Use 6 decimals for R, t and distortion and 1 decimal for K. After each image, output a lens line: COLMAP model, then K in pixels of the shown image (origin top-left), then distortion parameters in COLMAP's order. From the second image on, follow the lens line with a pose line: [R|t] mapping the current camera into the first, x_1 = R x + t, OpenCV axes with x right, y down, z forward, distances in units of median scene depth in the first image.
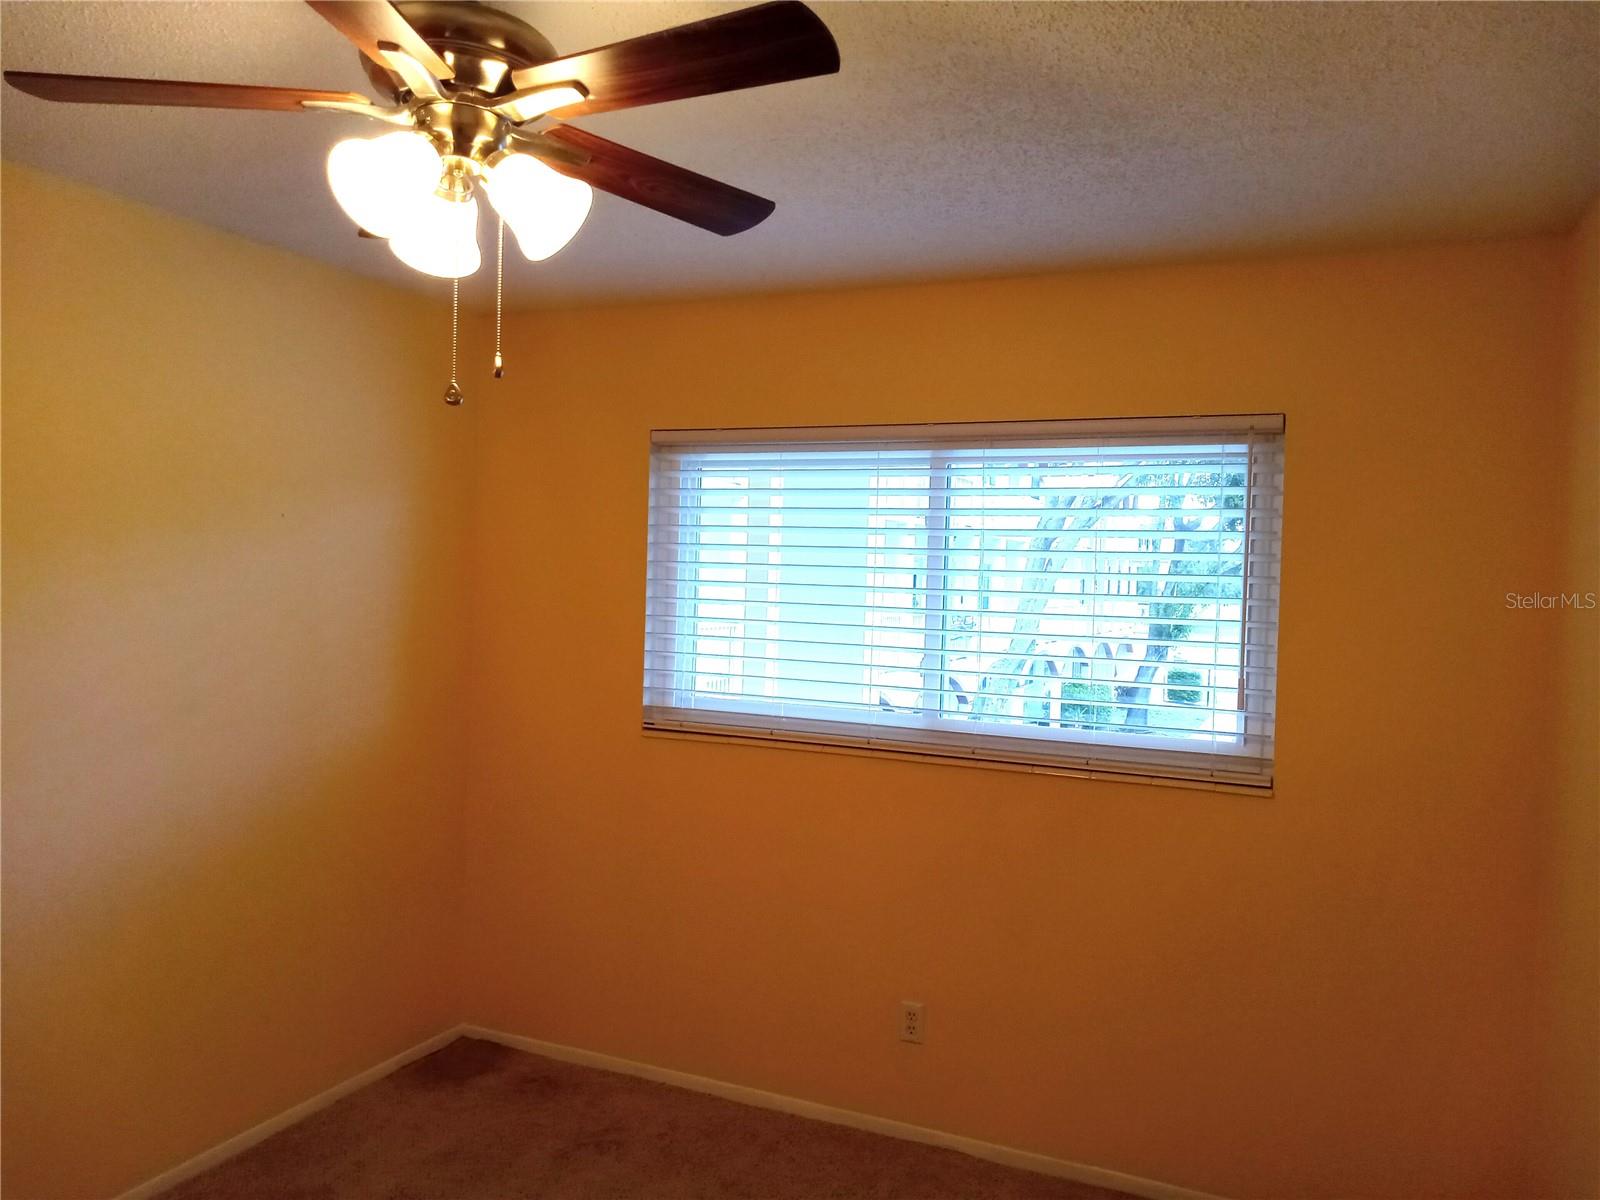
lens RADIAL K [[1242.3, 0, 800.0], [0, 1242.3, 600.0], [0, 0, 1]] dist [0.018262, -0.007247]
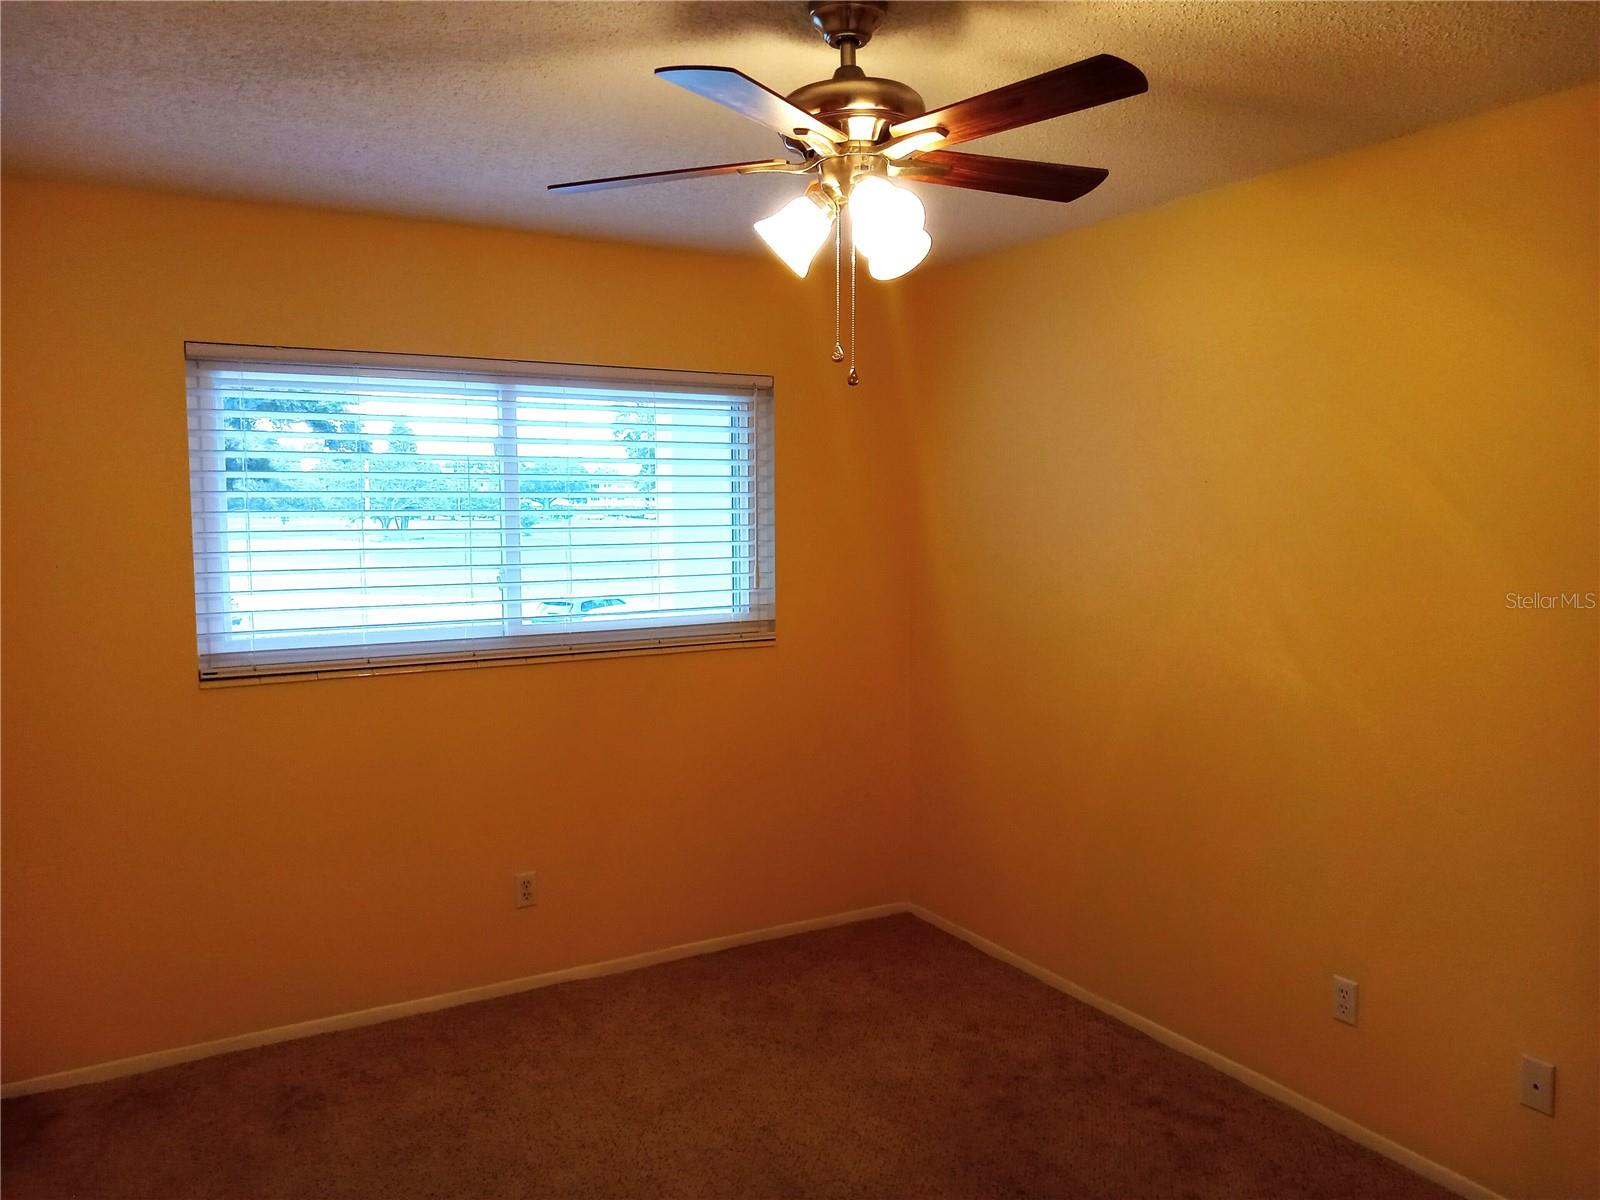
lens RADIAL K [[1190.6, 0, 800.0], [0, 1190.6, 600.0], [0, 0, 1]] dist [0.039991, -0.082884]
pose [[0.567790, -0.104396, 0.816527, -0.621109], [0.030556, 0.993915, 0.105827, -0.034051], [-0.822606, -0.035138, 0.567525, 0.172226]]
